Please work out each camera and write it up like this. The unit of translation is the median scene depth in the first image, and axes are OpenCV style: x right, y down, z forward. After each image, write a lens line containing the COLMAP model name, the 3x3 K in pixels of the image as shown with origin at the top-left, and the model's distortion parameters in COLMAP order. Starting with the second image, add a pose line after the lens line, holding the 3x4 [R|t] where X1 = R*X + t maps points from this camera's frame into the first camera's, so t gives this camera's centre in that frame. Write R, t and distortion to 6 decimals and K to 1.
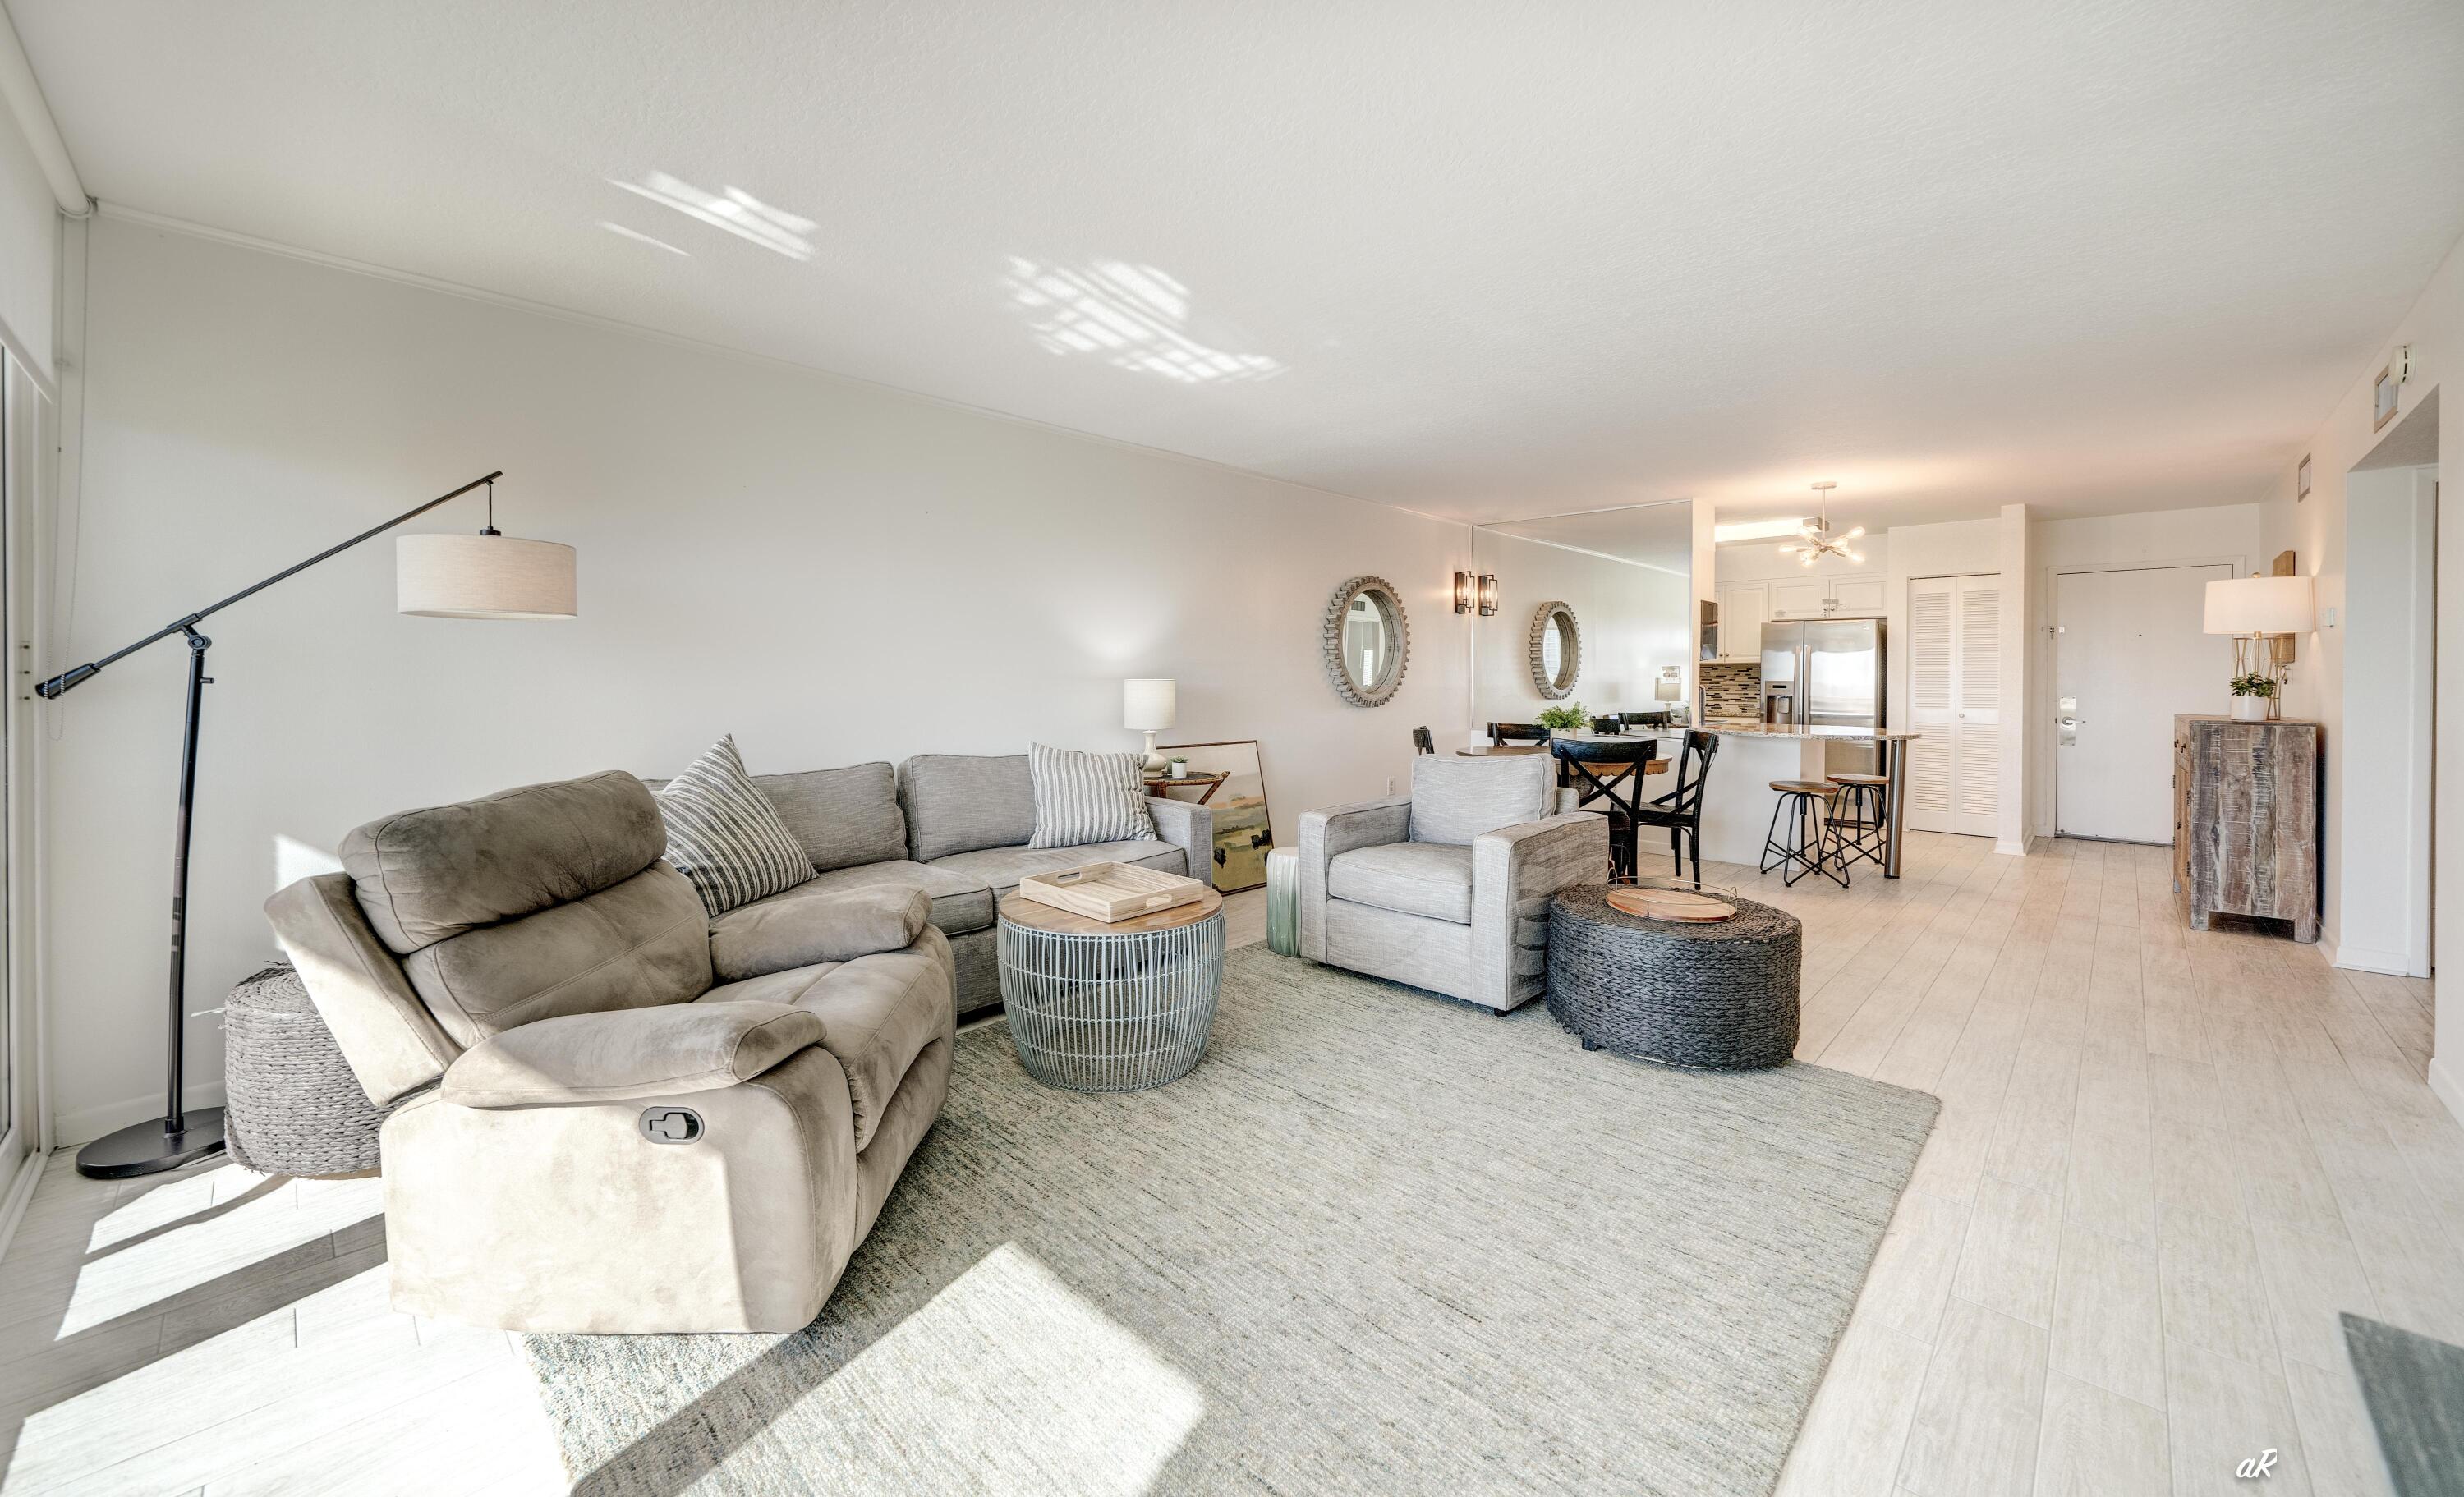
lens RADIAL K [[919.8, 0, 1192.5], [0, 919.8, 681.9], [0, 0, 1]] dist [-0.000478, -0.000084]
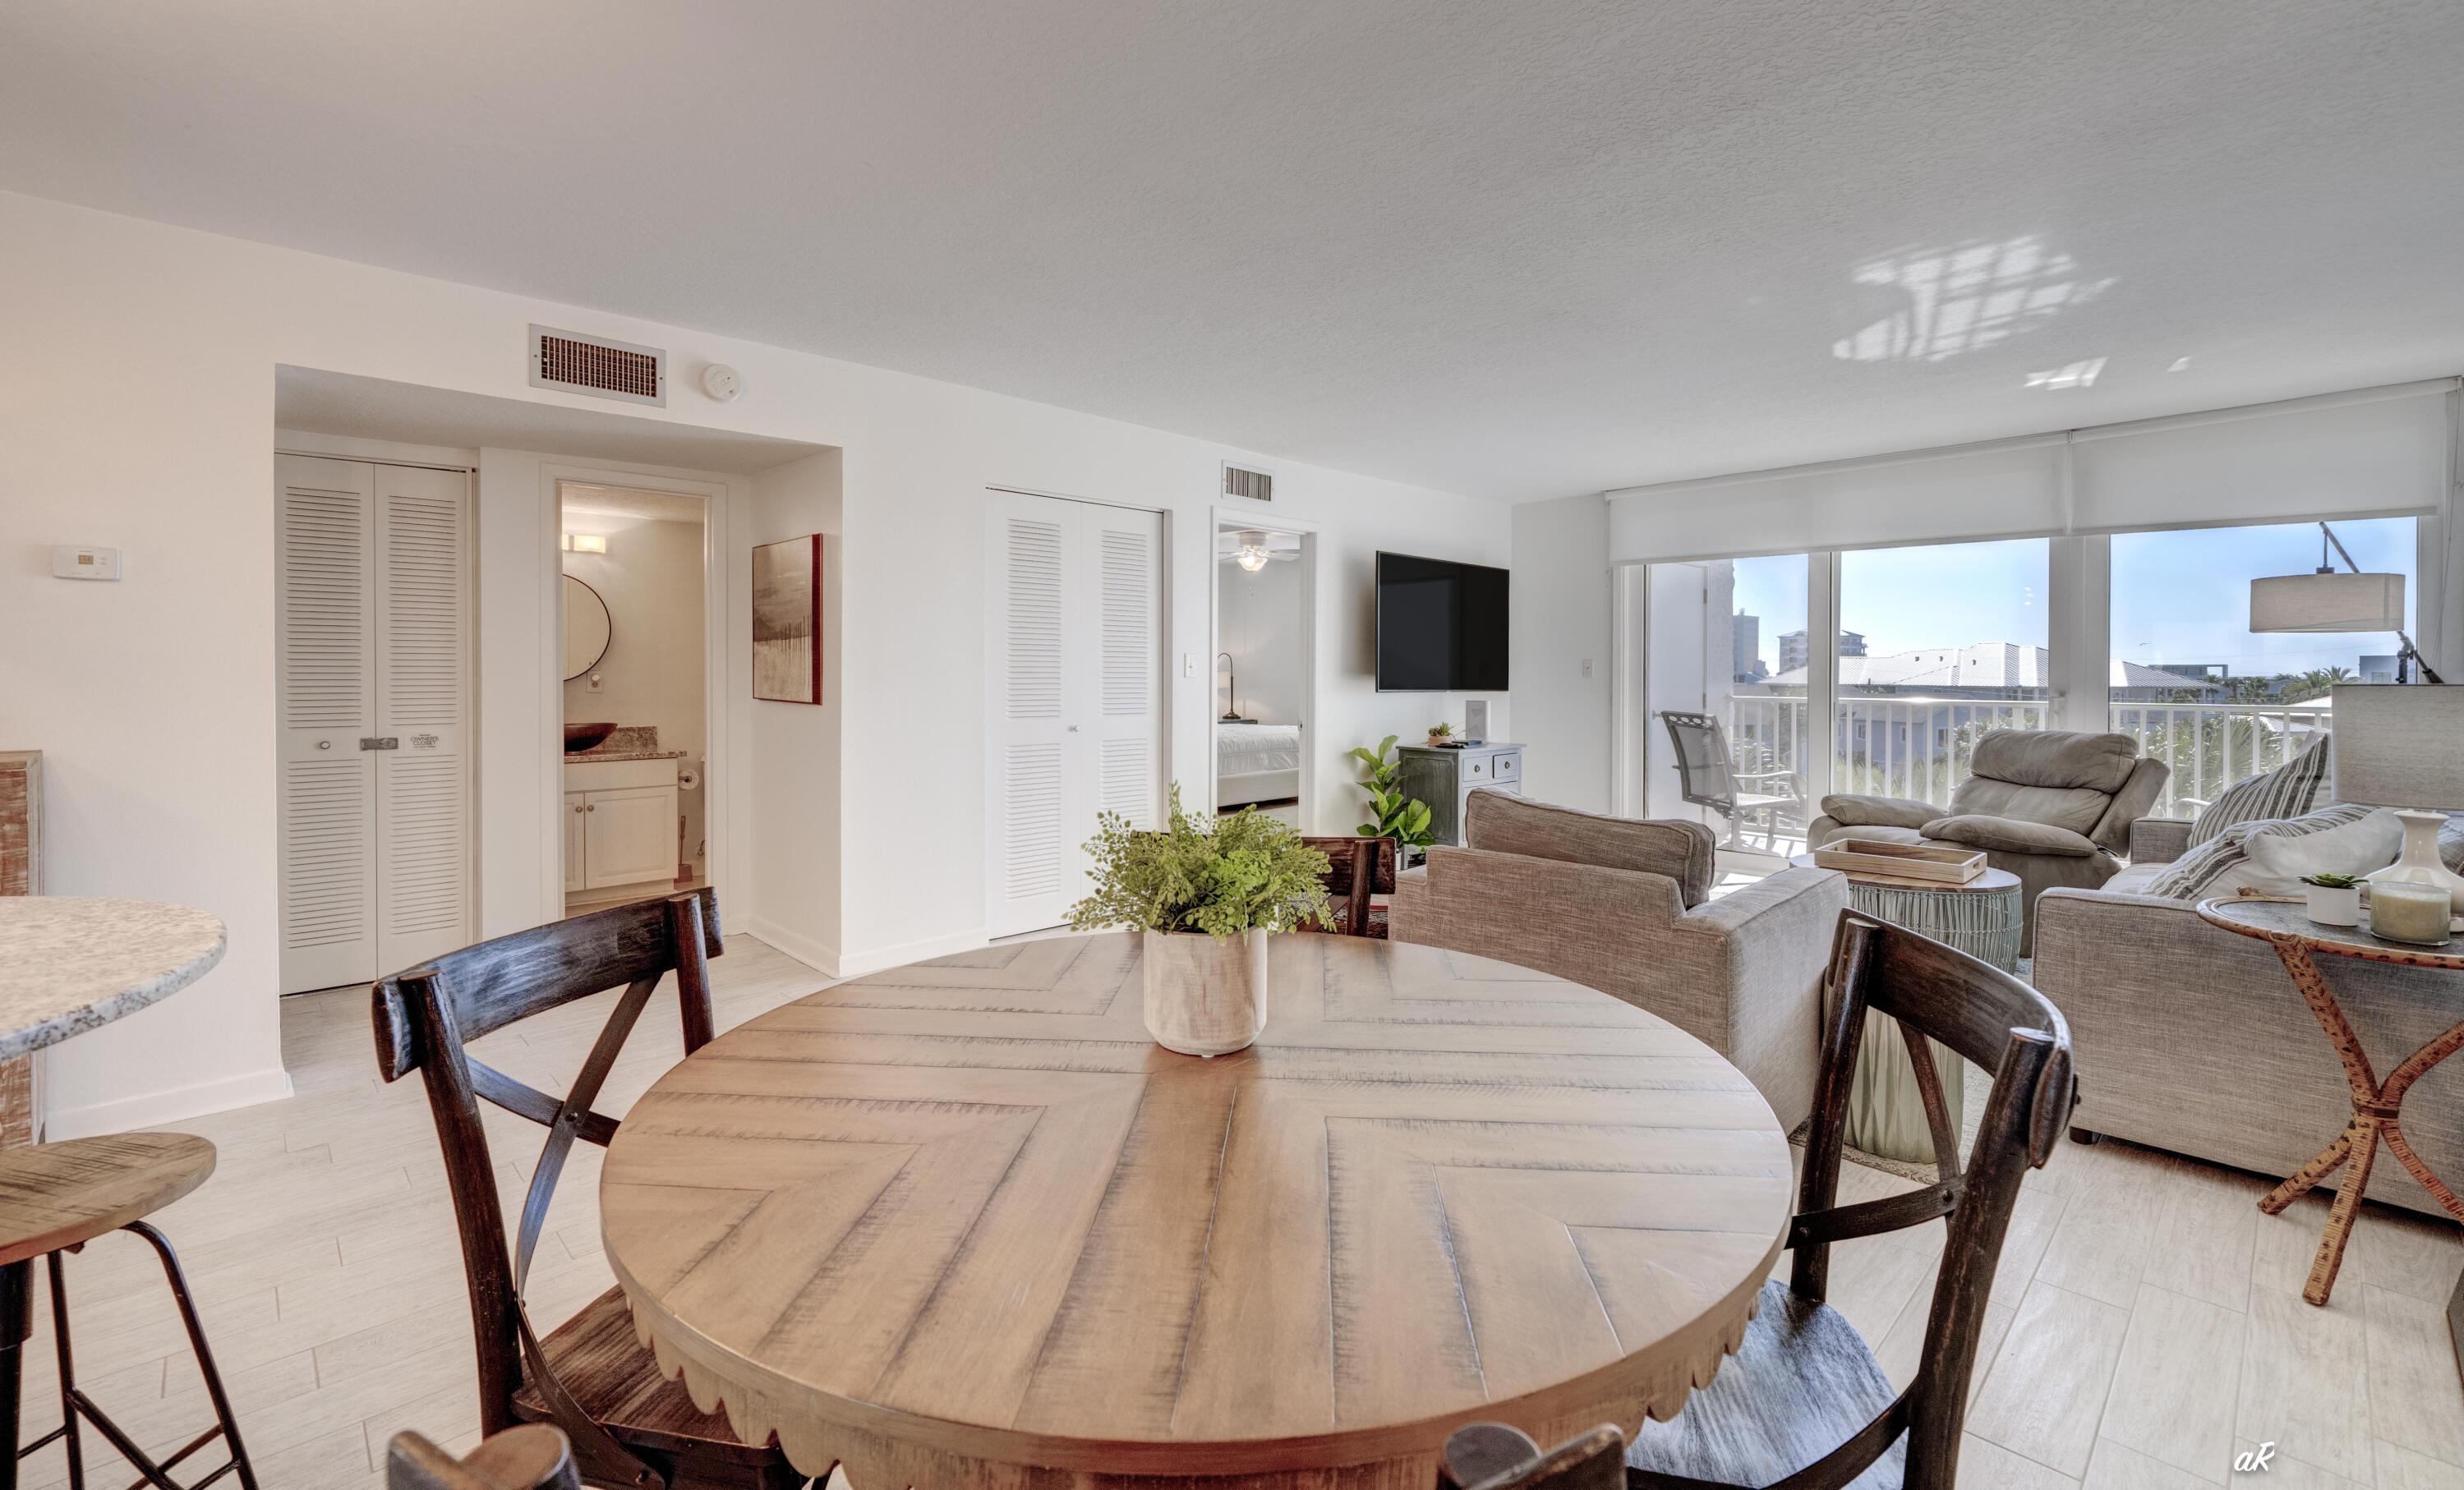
lens RADIAL K [[1040.2, 0, 1205.1], [0, 1040.2, 672.0], [0, 0, 1]] dist [-0.001208, -0.000014]
pose [[-0.999877, -0.003132, 0.015350, 0.670987], [-0.002981, 0.999947, 0.009901, -0.018685], [-0.015380, 0.009854, -0.999833, 2.029328]]
